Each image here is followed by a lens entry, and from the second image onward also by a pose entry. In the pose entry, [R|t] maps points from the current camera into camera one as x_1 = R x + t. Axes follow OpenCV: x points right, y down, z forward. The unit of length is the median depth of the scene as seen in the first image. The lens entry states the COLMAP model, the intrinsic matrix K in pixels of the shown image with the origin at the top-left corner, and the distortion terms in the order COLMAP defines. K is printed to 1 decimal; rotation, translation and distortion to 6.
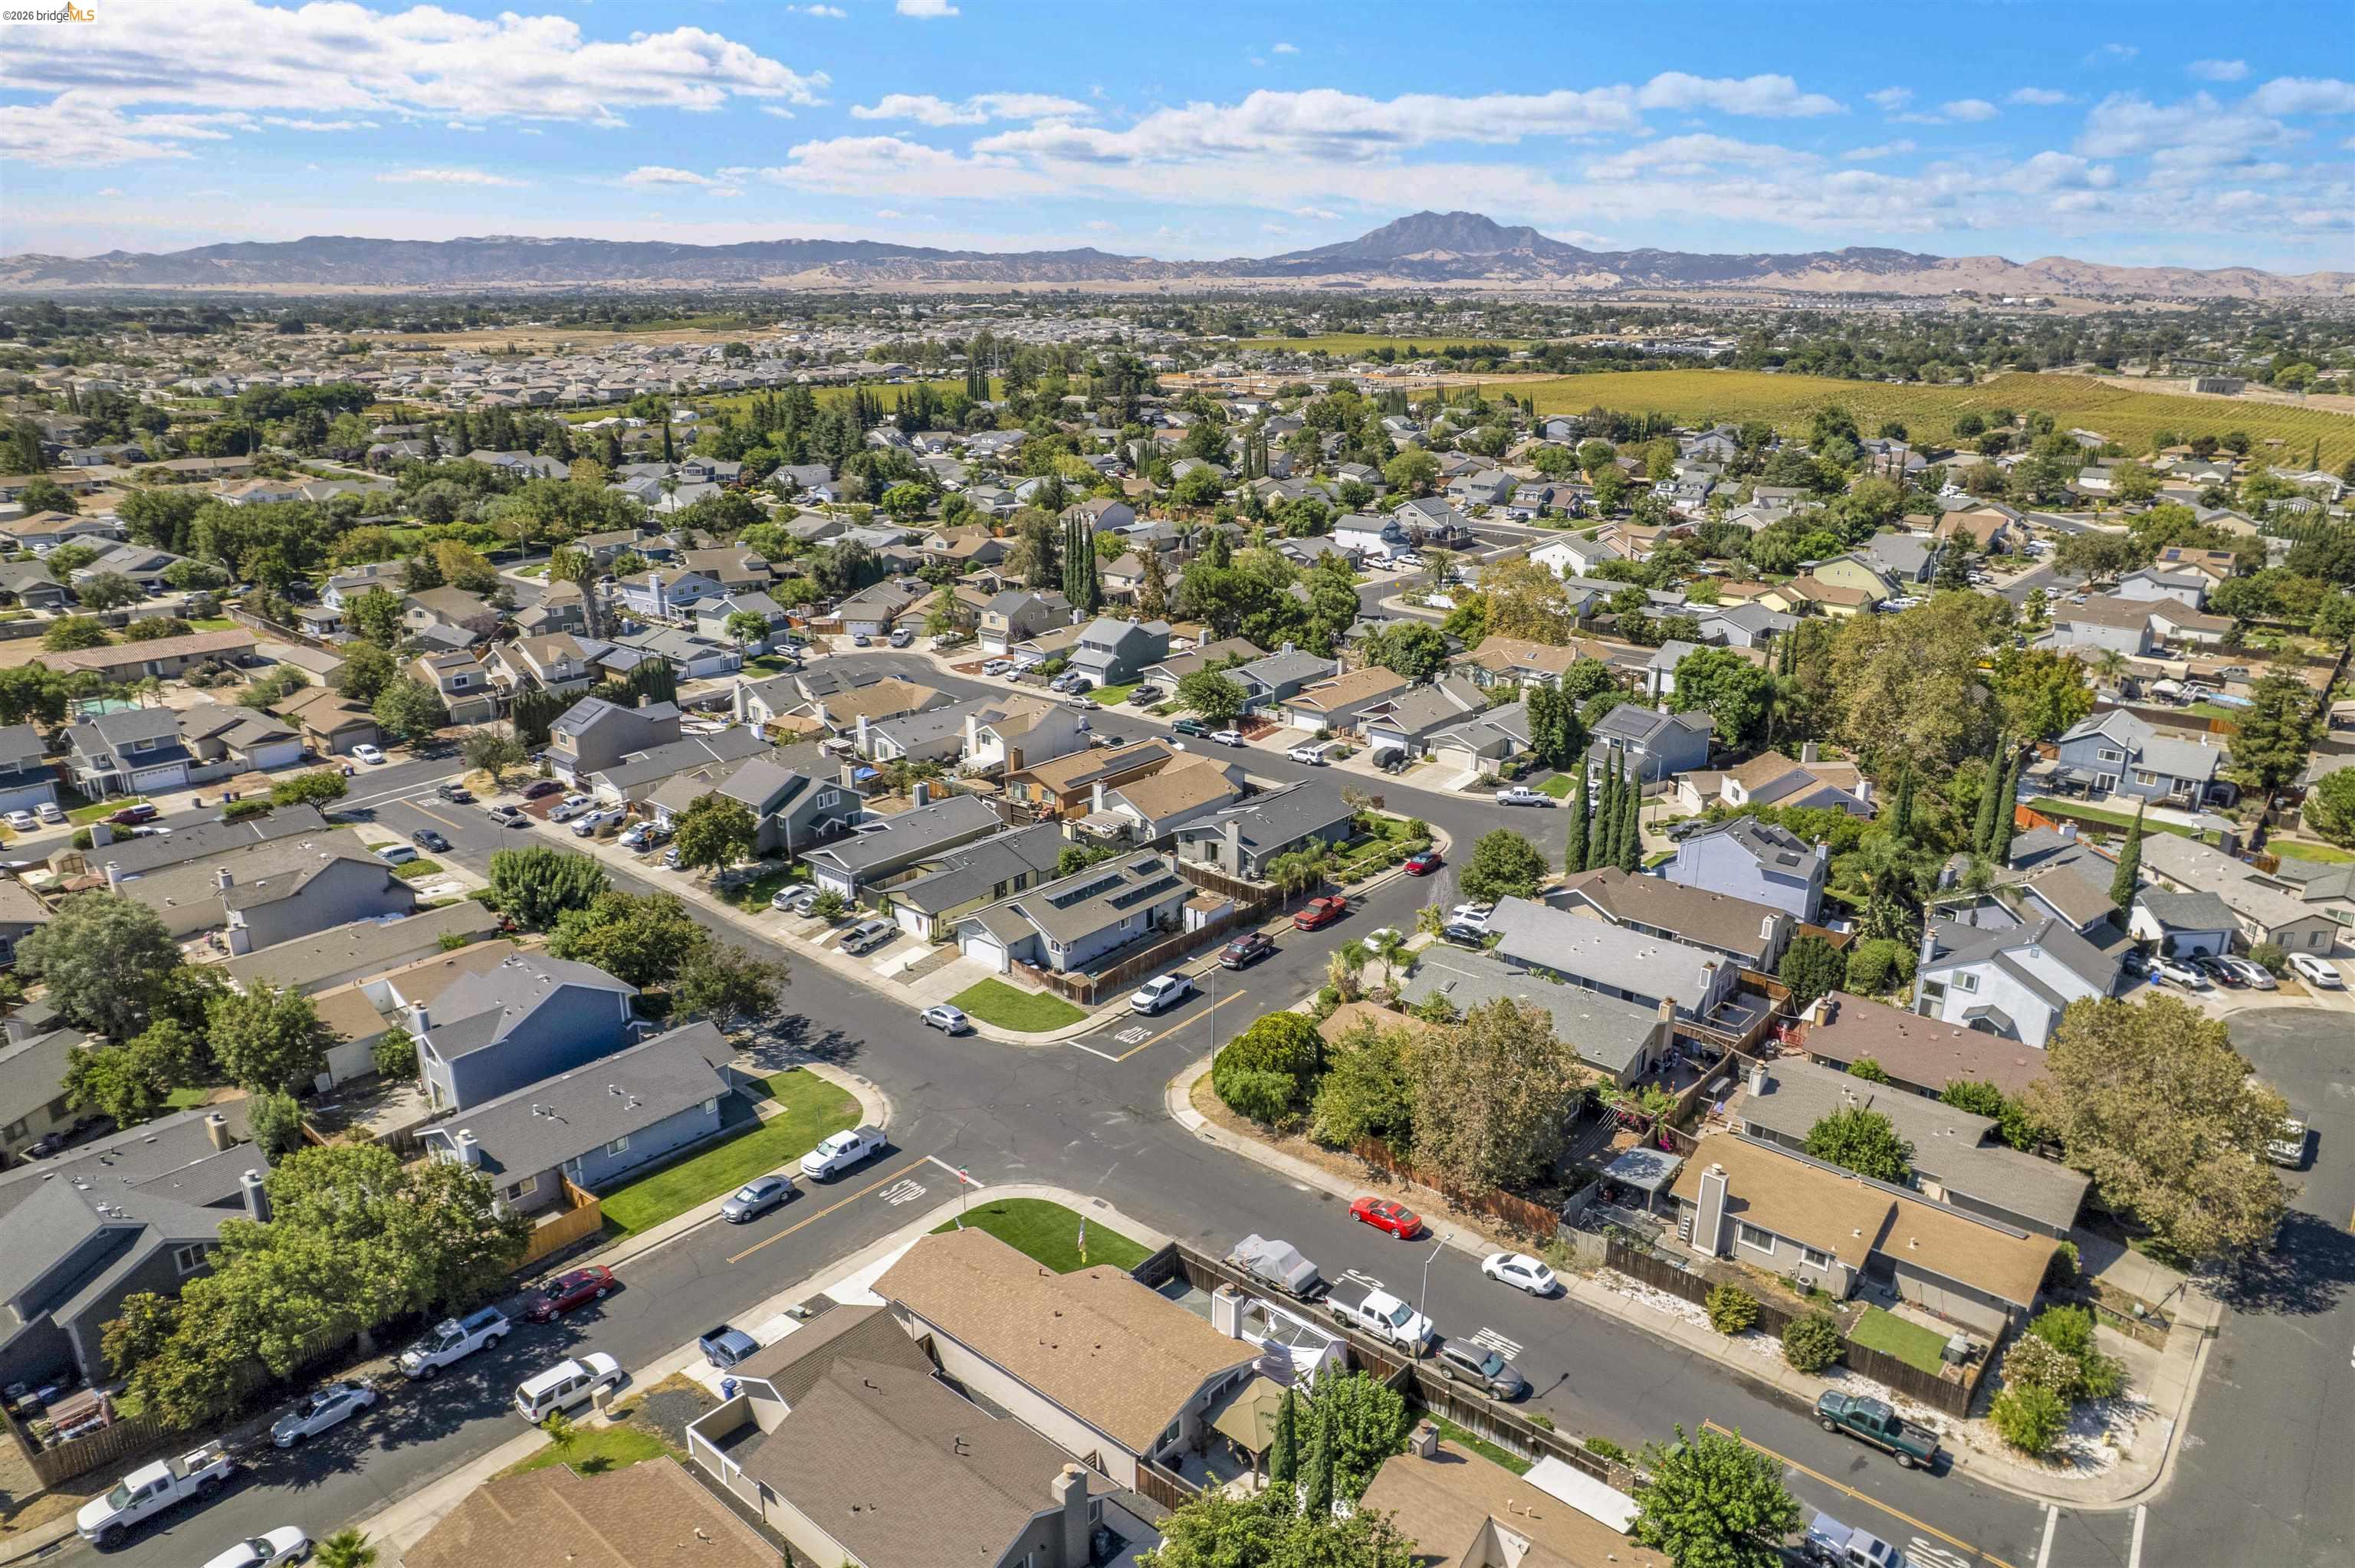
lens RADIAL K [[1507.2, 0, 1177.5], [0, 1507.2, 784.0], [0, 0, 1]] dist [-0.074197, 0.052751]
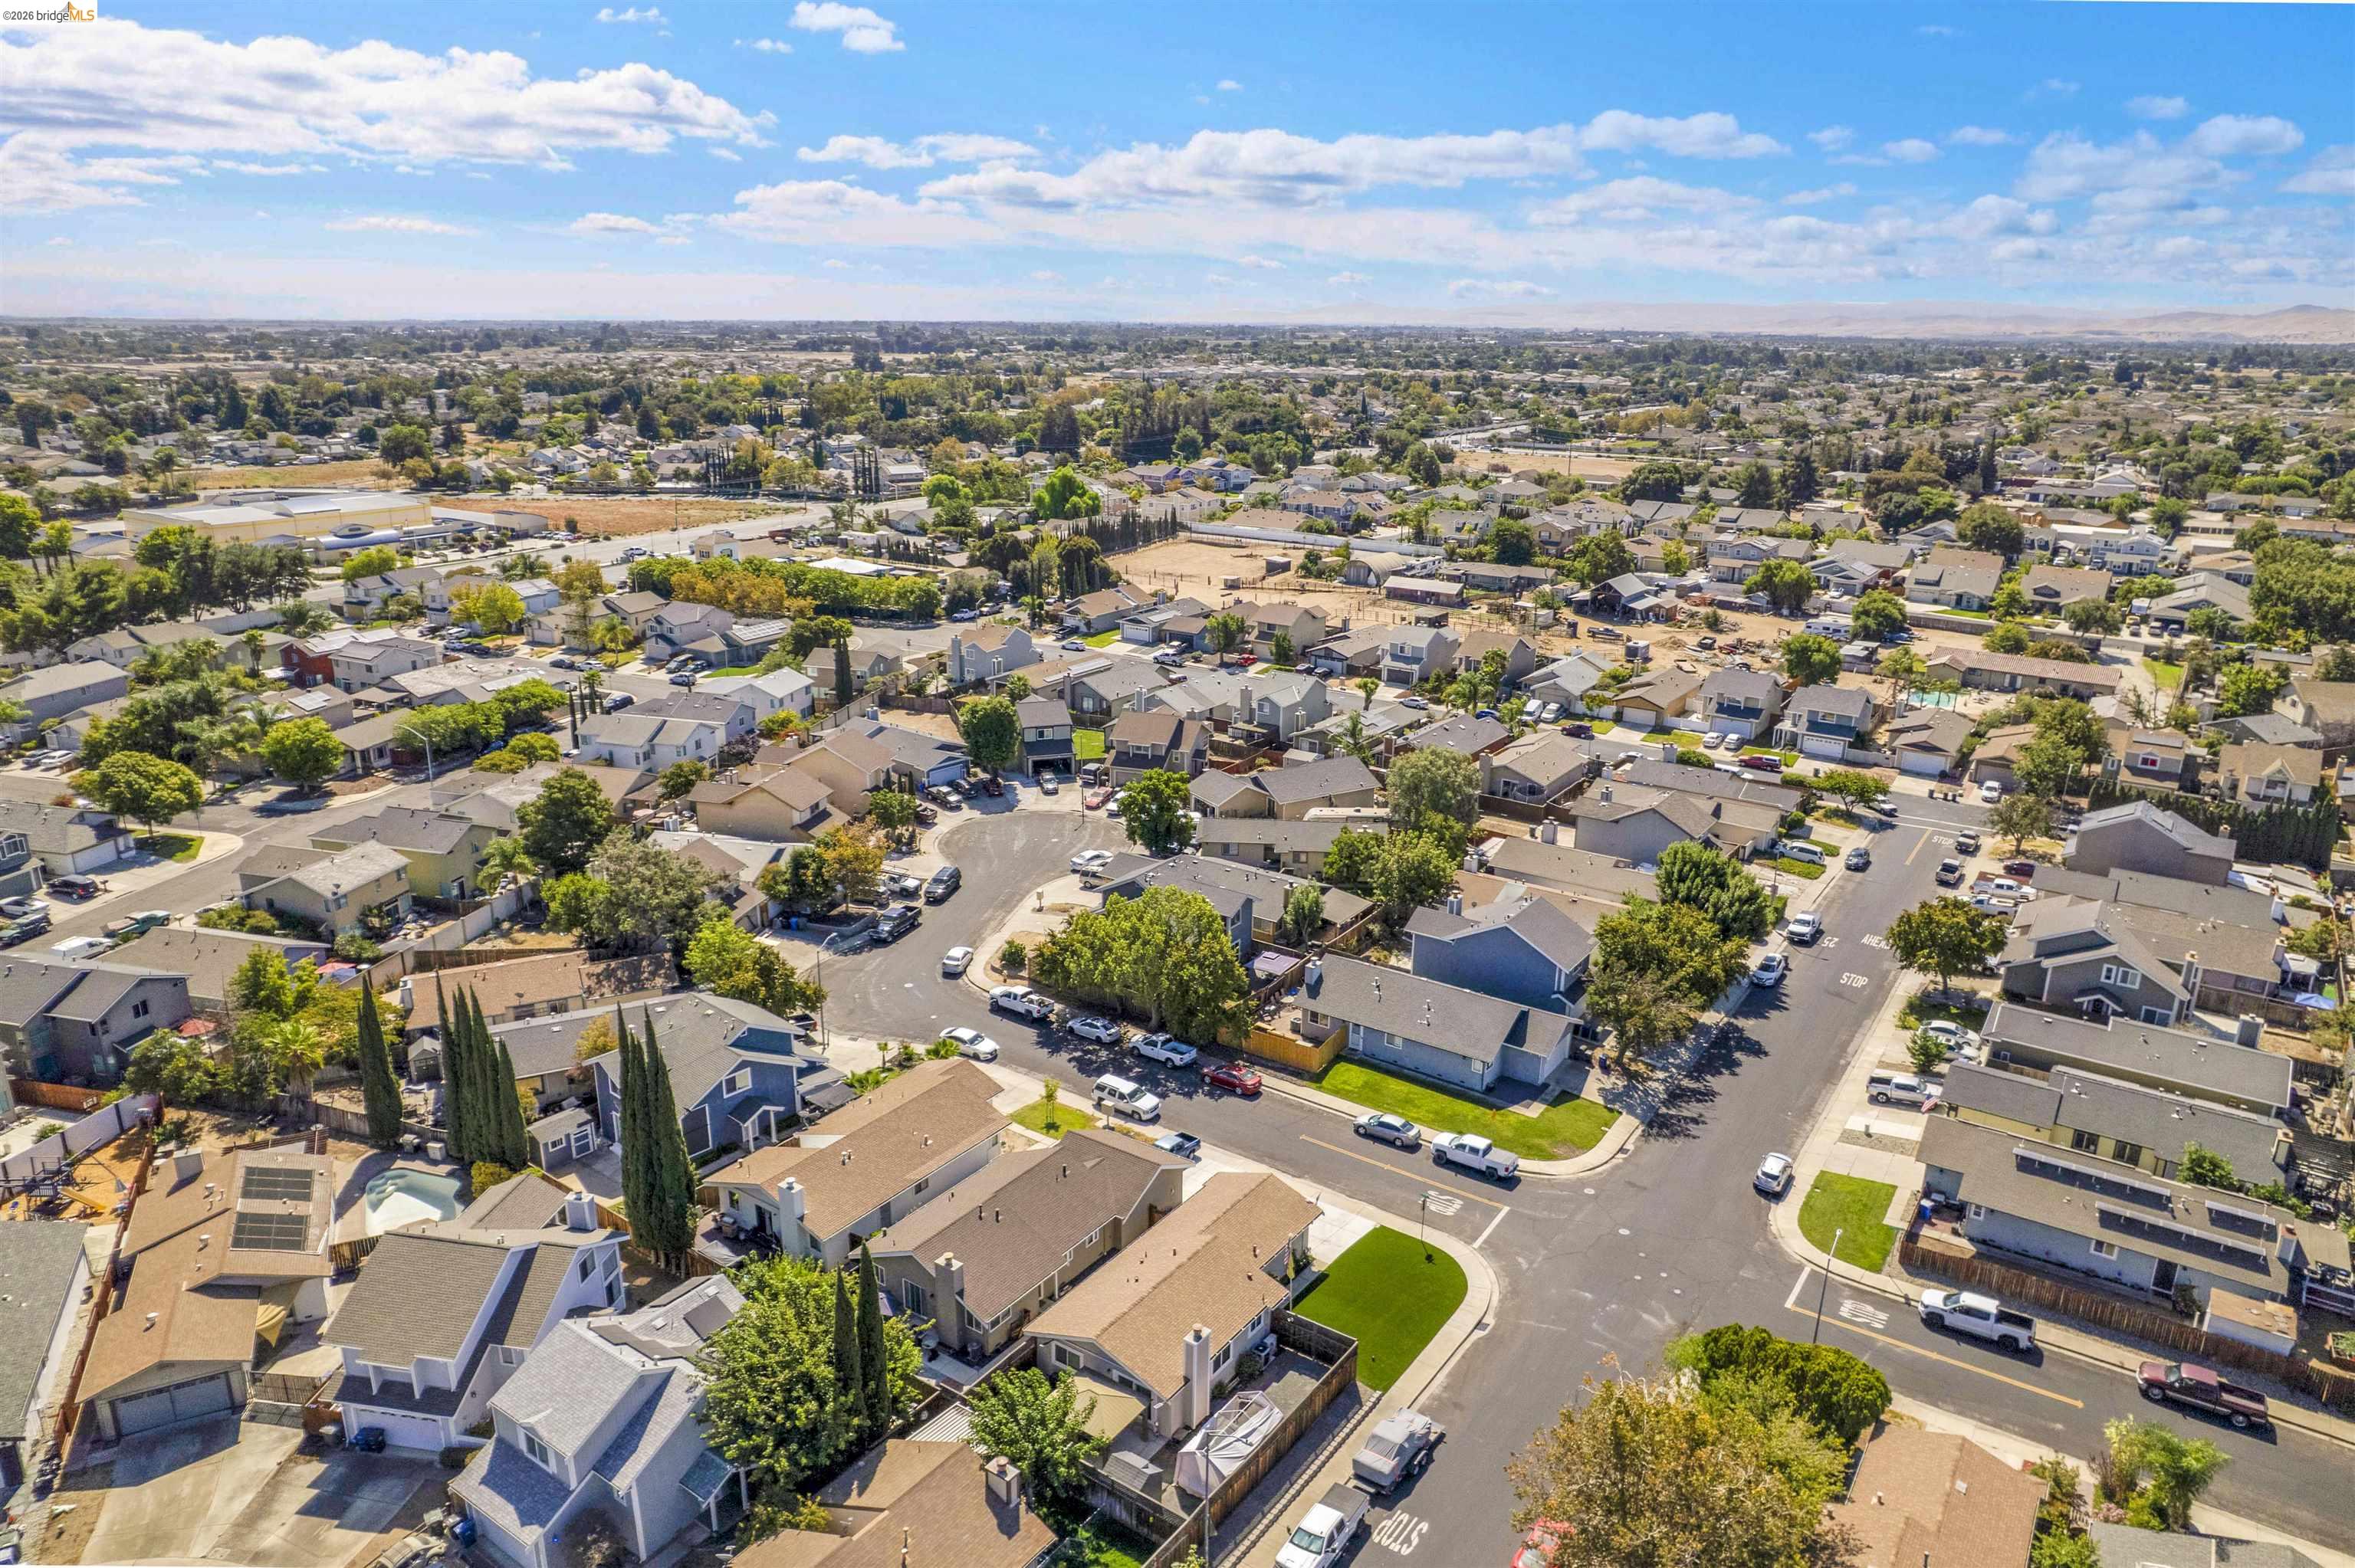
lens RADIAL K [[1515.5, 0, 1221.9], [0, 1515.5, 782.2], [0, 0, 1]] dist [-0.077331, 0.057282]
pose [[0.122299, 0.289619, -0.949296, 0.502698], [-0.322859, 0.916064, 0.237885, -0.137602], [0.938512, 0.277396, 0.205540, 0.403803]]
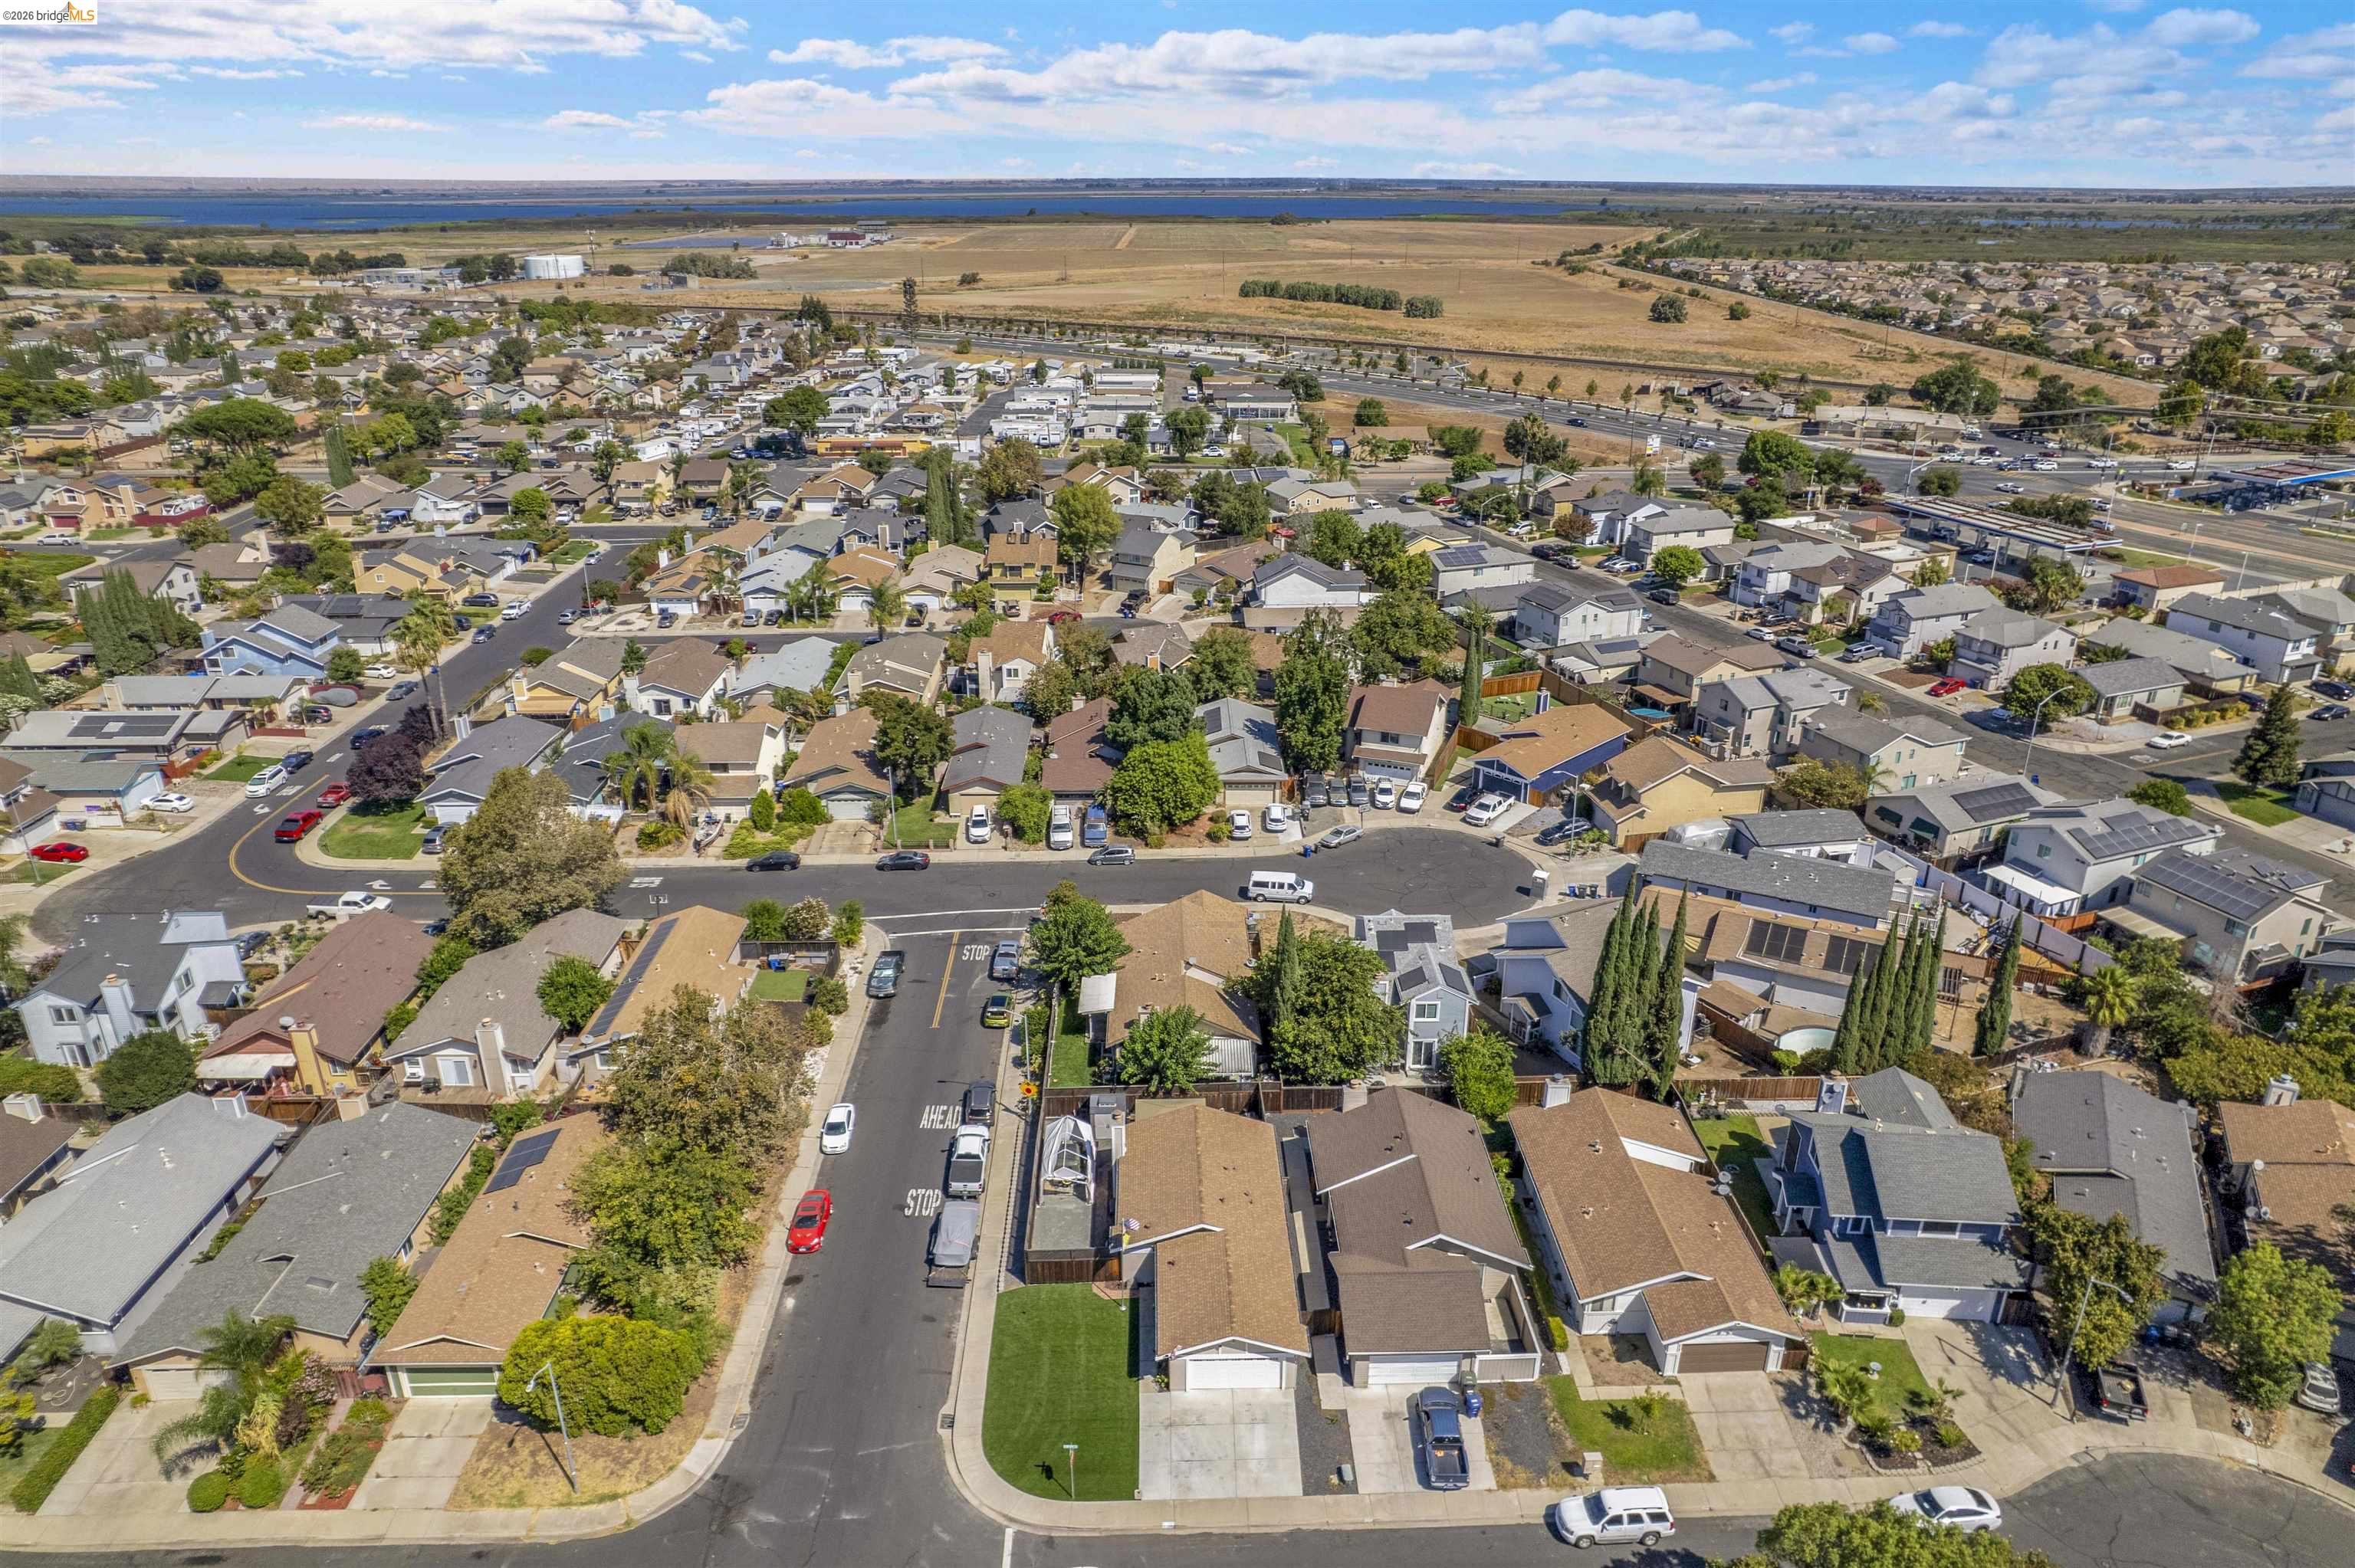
lens RADIAL K [[1507.2, 0, 1177.5], [0, 1507.2, 784.0], [0, 0, 1]] dist [-0.074197, 0.052751]
pose [[-0.669902, -0.284917, 0.685605, -0.415938], [0.225386, 0.801817, 0.553435, -0.289340], [-0.707413, 0.525273, -0.472923, 0.791483]]
